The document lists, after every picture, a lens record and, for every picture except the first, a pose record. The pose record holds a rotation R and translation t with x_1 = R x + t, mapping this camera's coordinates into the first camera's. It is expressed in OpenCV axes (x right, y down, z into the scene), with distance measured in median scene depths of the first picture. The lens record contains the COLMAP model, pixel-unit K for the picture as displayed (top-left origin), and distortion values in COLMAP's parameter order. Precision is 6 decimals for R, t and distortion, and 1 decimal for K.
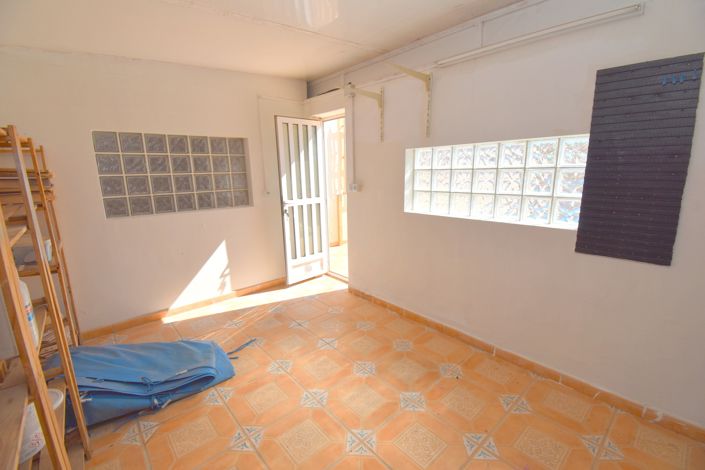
lens RADIAL K [[308.6, 0, 354.1], [0, 308.6, 232.6], [0, 0, 1]] dist [0.013266, -0.021760]
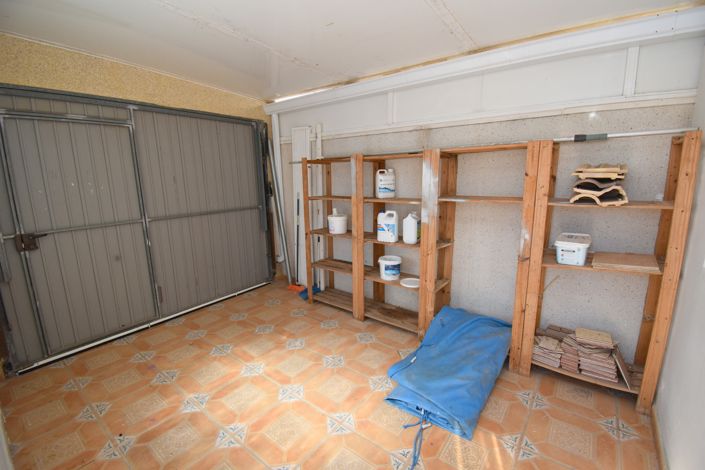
lens RADIAL K [[308.6, 0, 354.1], [0, 308.6, 232.6], [0, 0, 1]] dist [0.013266, -0.021760]
pose [[-0.981303, 0.070423, -0.179125, -0.181139], [-0.003065, 0.924823, 0.380385, -0.363840], [0.192446, 0.373822, -0.907316, 1.715618]]
